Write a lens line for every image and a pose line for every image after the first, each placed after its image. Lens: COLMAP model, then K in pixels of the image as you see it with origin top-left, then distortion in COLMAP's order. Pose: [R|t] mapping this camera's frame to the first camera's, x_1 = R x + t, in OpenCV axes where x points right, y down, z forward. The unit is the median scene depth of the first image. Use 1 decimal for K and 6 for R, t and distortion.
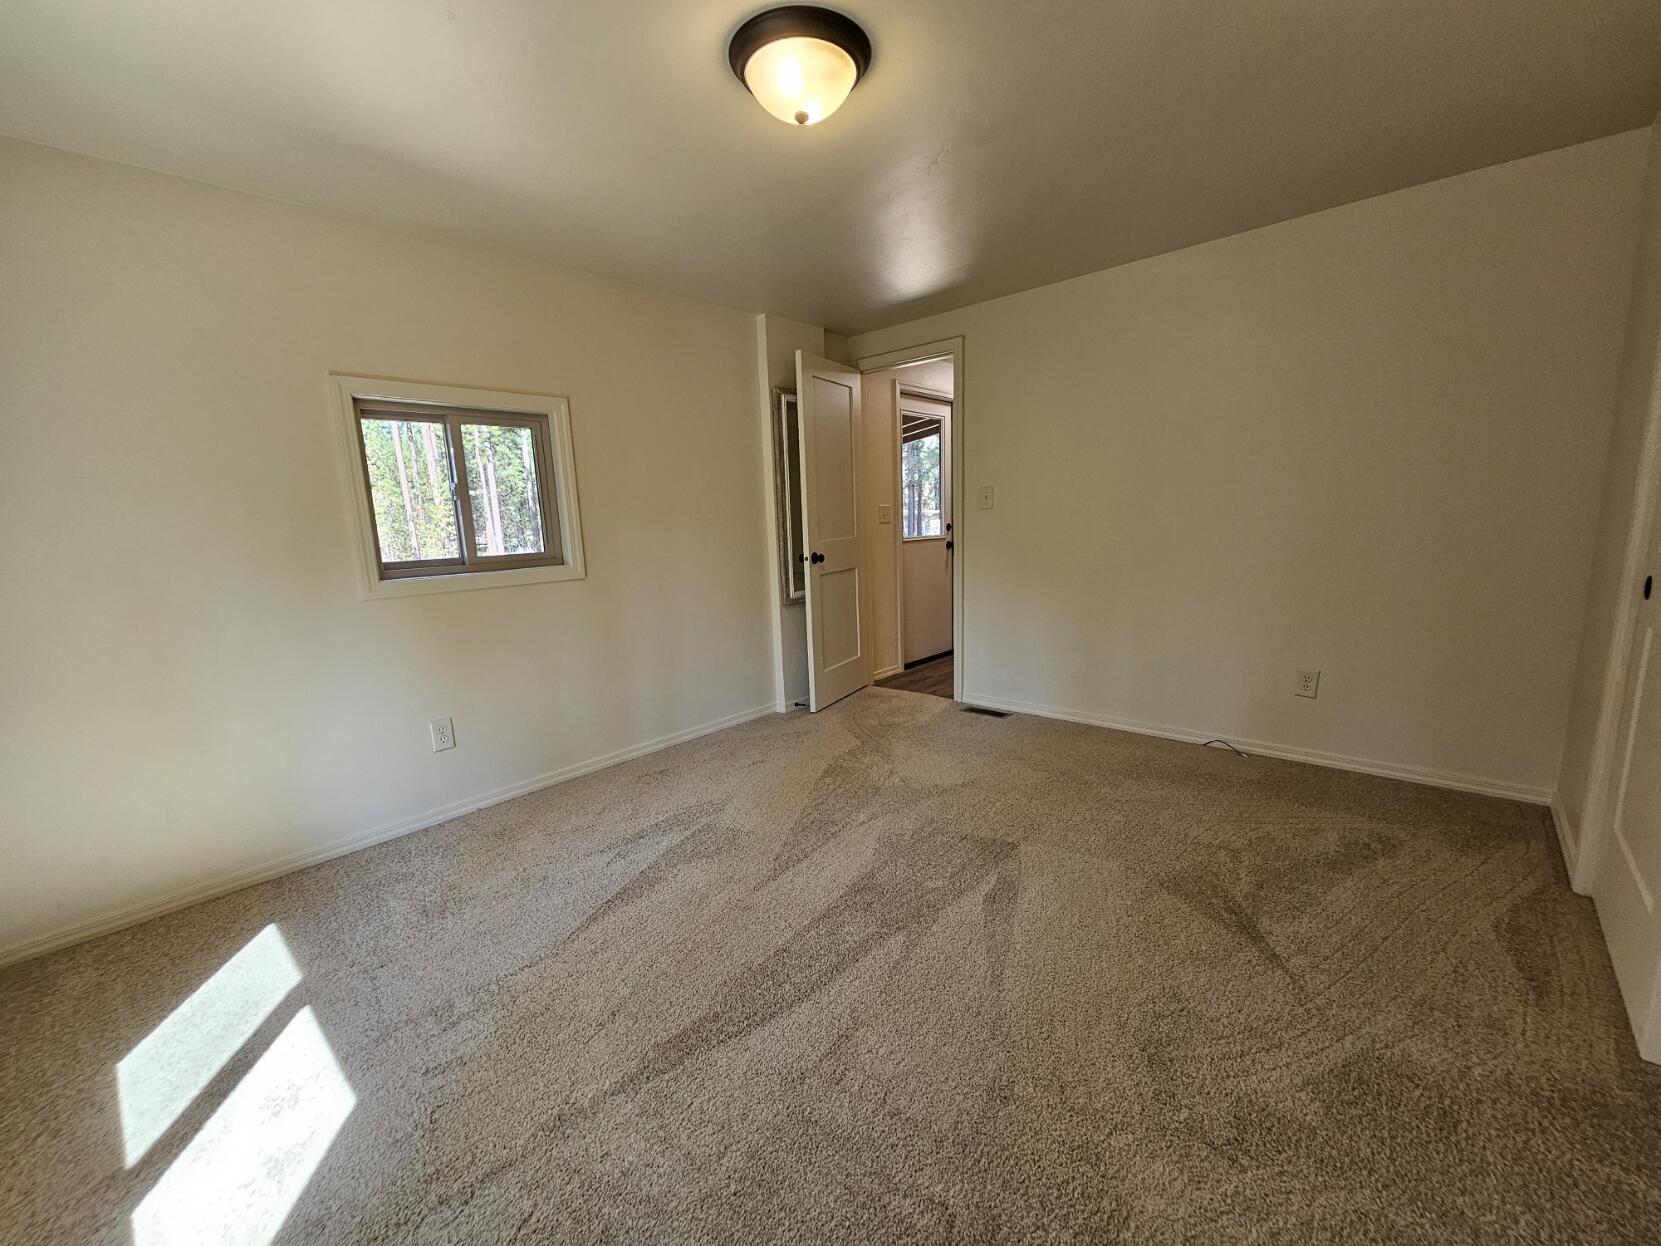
lens RADIAL K [[676.8, 0, 830.5], [0, 676.8, 623.0], [0, 0, 1]] dist [0.001082, 0.000129]
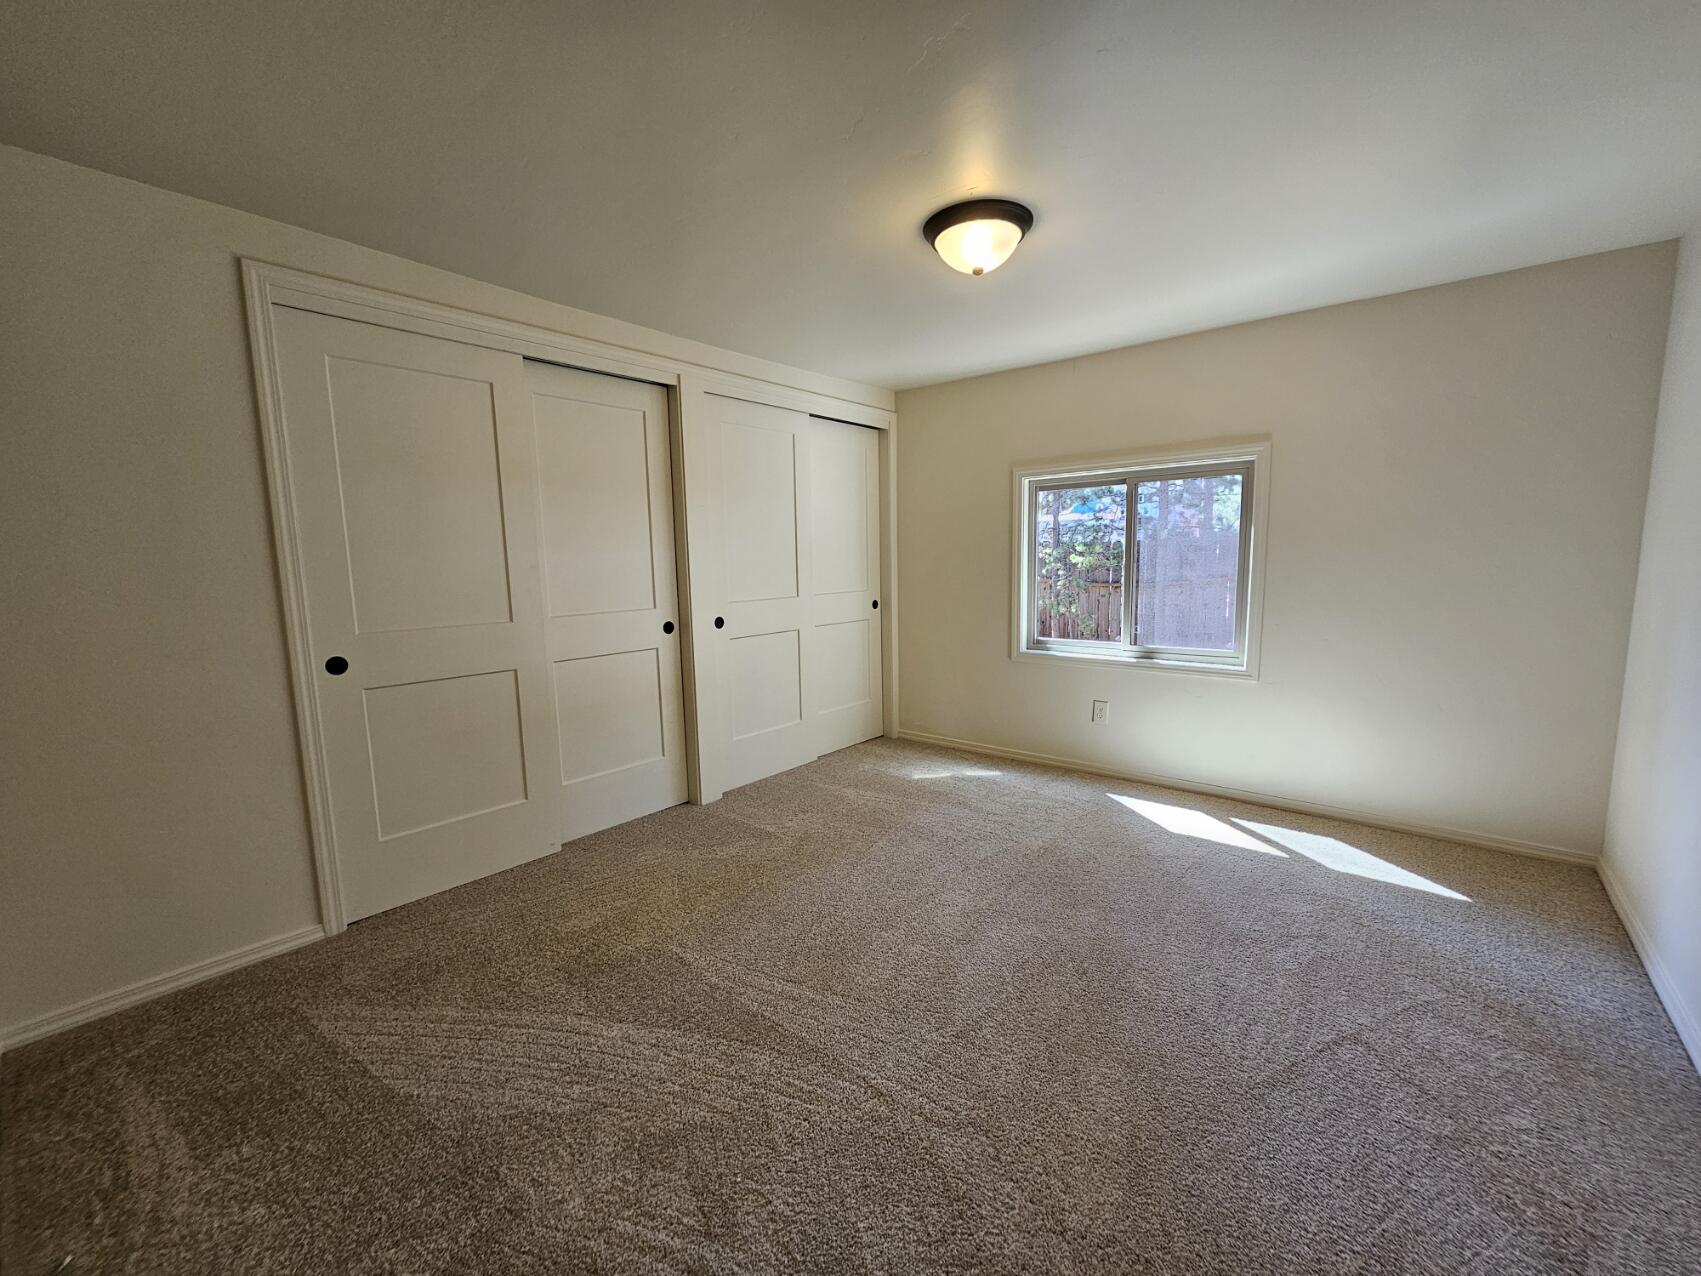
lens RADIAL K [[671.7, 0, 850.5], [0, 671.7, 638.0], [0, 0, 1]] dist [-0.000212, -0.000010]
pose [[-0.998064, 0.060964, -0.012330, 0.142233], [0.055430, 0.961728, 0.268341, -0.238524], [0.028217, 0.267138, -0.963245, 1.337093]]
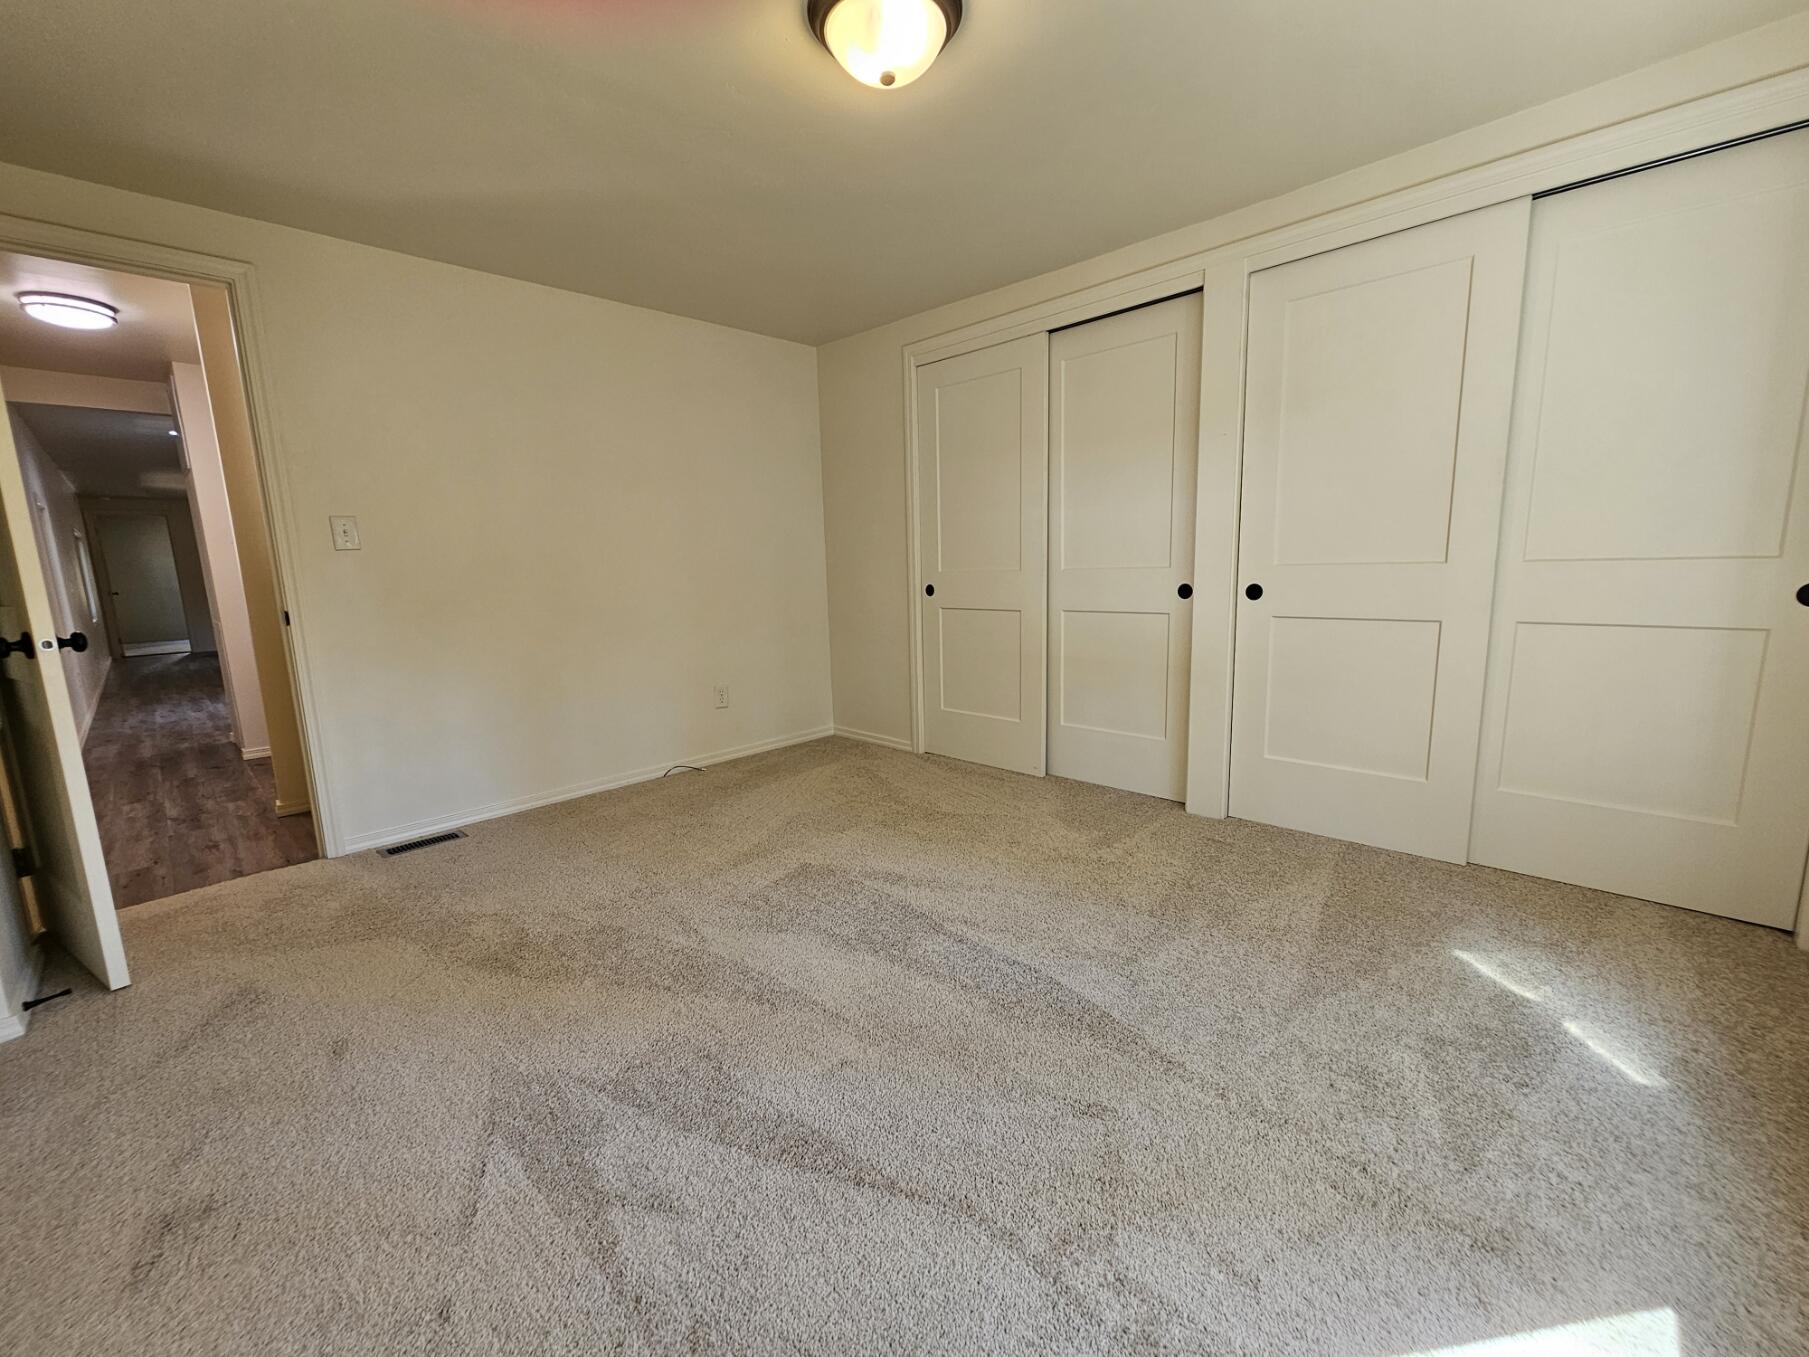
lens RADIAL K [[738.0, 0, 904.5], [0, 738.0, 678.5], [0, 0, 1]] dist [-0.000271, -0.000008]
pose [[0.036725, -0.125004, 0.991476, -0.633096], [0.181275, 0.976519, 0.116404, -0.042153], [-0.982747, 0.175455, 0.058522, 0.583355]]
